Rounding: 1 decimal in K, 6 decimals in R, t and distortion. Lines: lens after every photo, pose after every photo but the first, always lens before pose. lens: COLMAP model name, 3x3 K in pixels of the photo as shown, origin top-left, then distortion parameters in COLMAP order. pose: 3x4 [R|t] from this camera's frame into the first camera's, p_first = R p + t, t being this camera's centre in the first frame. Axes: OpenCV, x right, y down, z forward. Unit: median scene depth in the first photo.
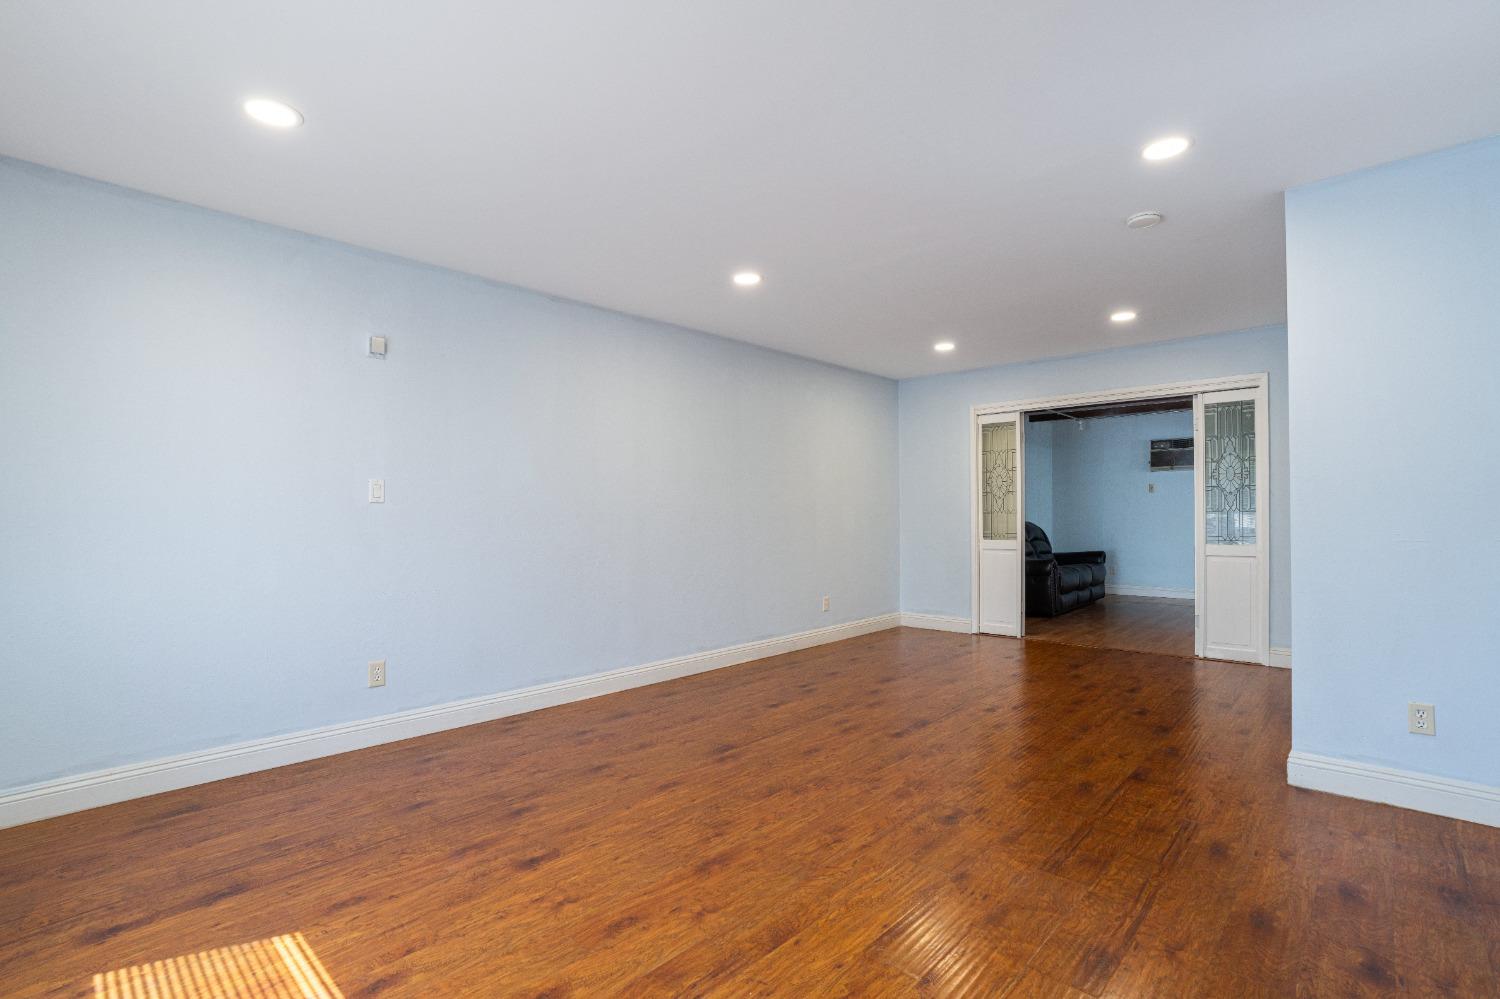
lens RADIAL K [[736.5, 0, 759.1], [0, 736.5, 515.4], [0, 0, 1]] dist [-0.093743, 0.066188]
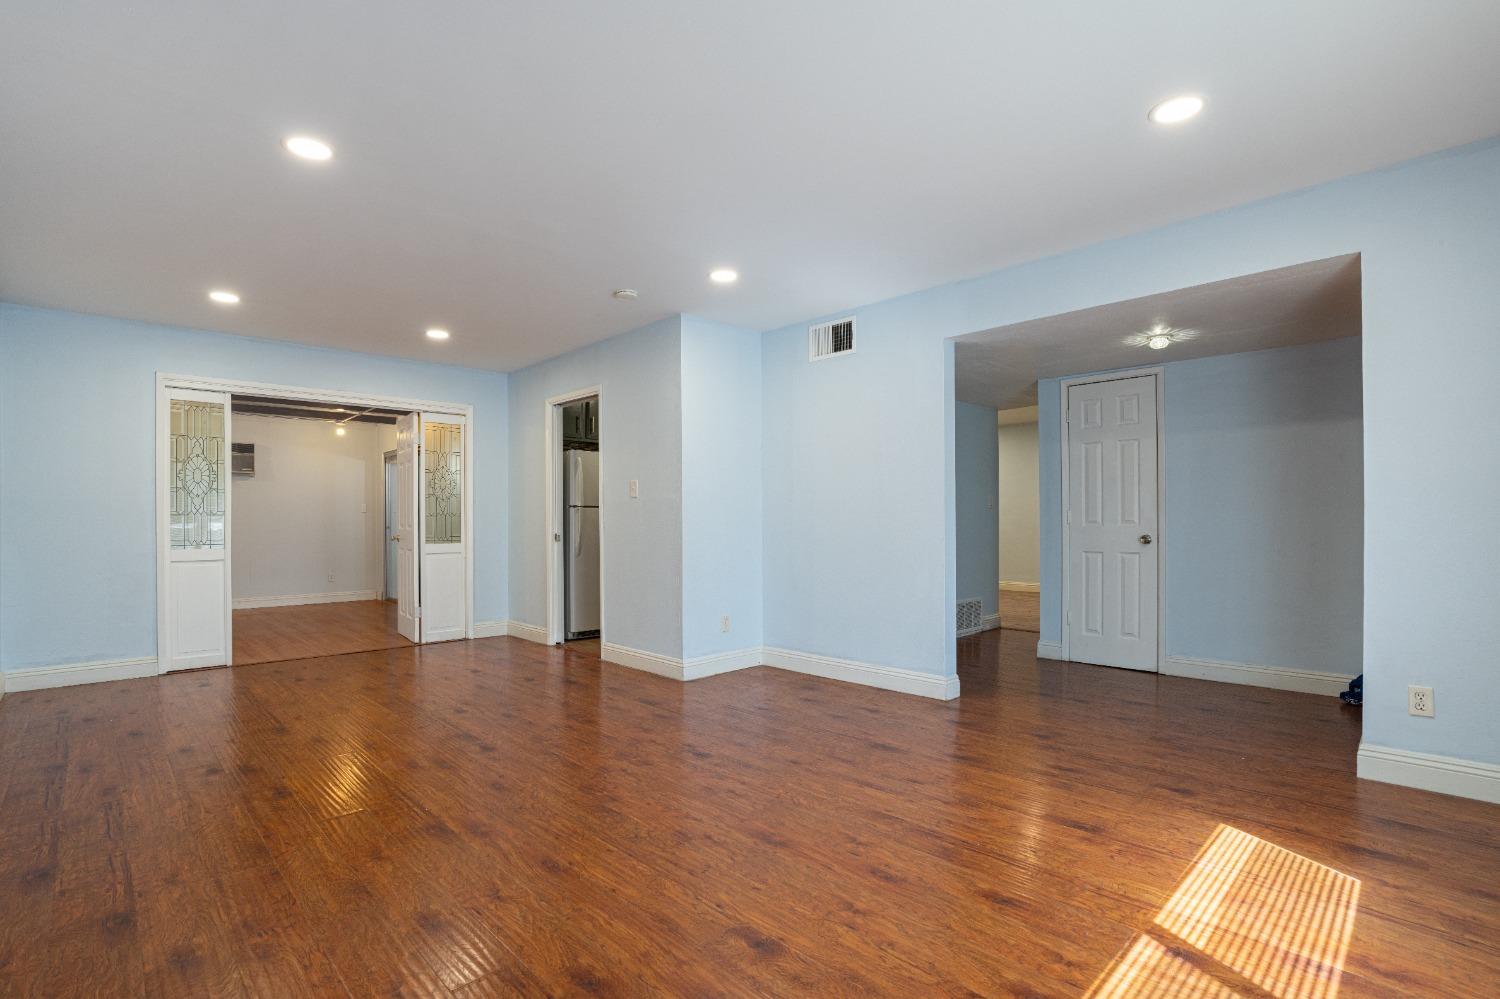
lens RADIAL K [[686.1, 0, 749.3], [0, 686.1, 530.8], [0, 0, 1]] dist [-0.003088, 0.000764]
pose [[0.065925, -0.015090, 0.997710, -0.749154], [-0.000845, 0.999884, 0.015179, 0.005139], [-0.997824, -0.001844, 0.065905, 0.671691]]
